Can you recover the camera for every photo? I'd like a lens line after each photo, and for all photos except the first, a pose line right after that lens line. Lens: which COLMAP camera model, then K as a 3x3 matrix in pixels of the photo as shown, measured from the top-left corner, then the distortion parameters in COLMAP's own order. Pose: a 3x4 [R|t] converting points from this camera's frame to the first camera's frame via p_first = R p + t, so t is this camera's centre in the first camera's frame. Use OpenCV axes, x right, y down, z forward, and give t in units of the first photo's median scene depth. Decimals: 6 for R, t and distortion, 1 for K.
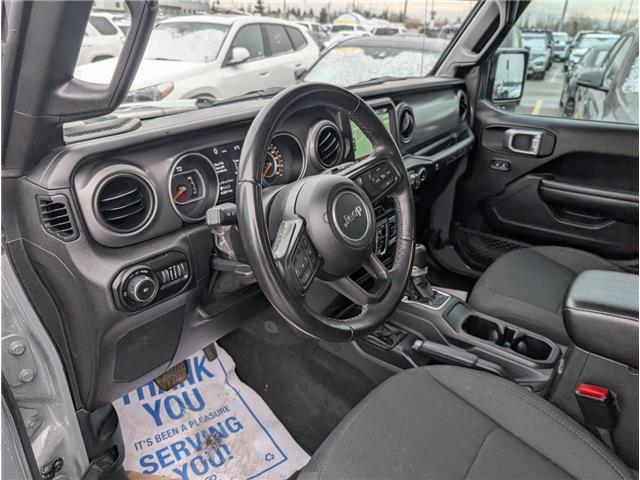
lens RADIAL K [[456.2, 0, 320.0], [0, 456.2, 240.0], [0, 0, 1]] dist [0.004820, 0.000355]
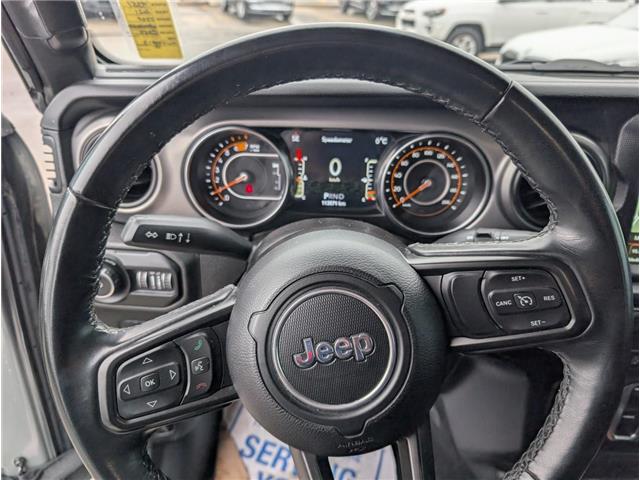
lens RADIAL K [[456.2, 0, 320.0], [0, 456.2, 240.0], [0, 0, 1]] dist [0.004820, 0.000355]
pose [[0.576490, 0.392165, -0.716844, 0.245833], [-0.342379, 0.912503, 0.223861, -0.177894], [0.741913, 0.116379, 0.660319, 0.511352]]
